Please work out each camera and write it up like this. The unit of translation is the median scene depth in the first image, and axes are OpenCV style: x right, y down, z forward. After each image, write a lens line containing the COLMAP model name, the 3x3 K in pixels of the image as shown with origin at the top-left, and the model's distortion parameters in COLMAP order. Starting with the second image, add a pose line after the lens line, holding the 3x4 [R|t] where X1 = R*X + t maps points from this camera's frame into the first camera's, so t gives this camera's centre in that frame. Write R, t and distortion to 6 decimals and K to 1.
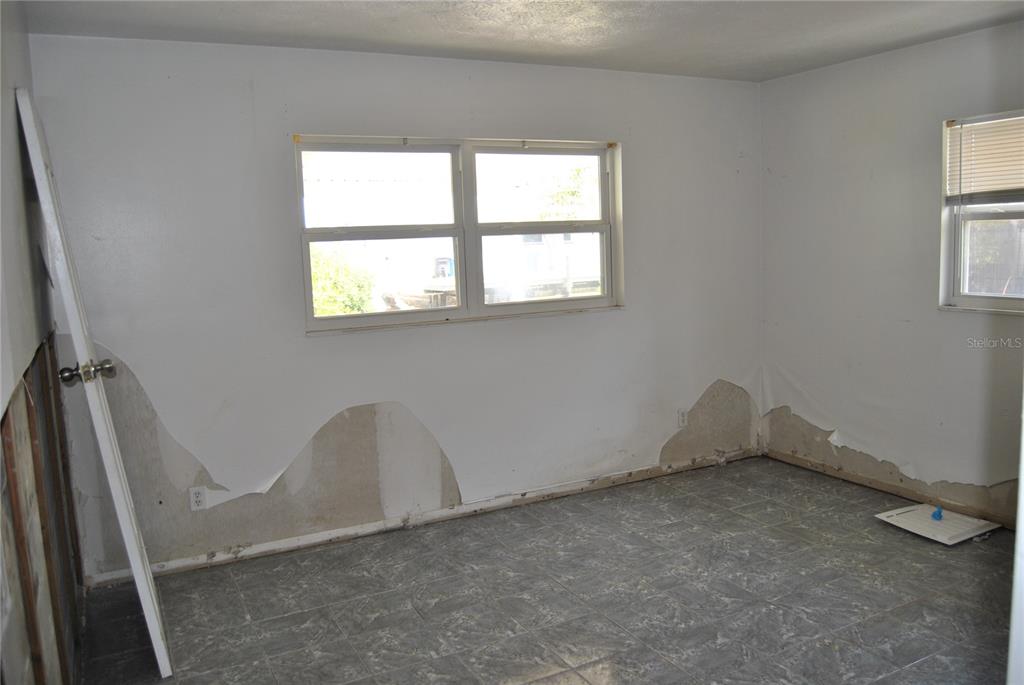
lens RADIAL K [[813.0, 0, 506.4], [0, 813.0, 340.4], [0, 0, 1]] dist [-0.098800, 0.033657]
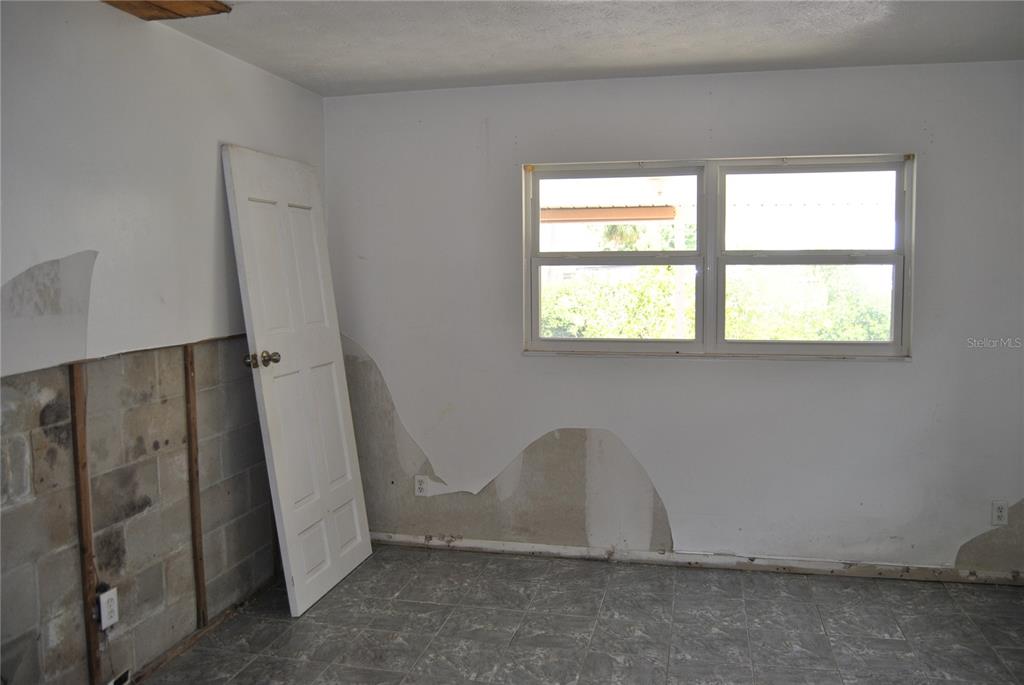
lens RADIAL K [[813.0, 0, 506.4], [0, 813.0, 340.4], [0, 0, 1]] dist [-0.098800, 0.033657]
pose [[0.754295, 0.085171, -0.650987, 0.390789], [-0.101144, 0.994787, 0.012957, -0.032325], [0.648698, 0.056070, 0.758978, 0.166014]]
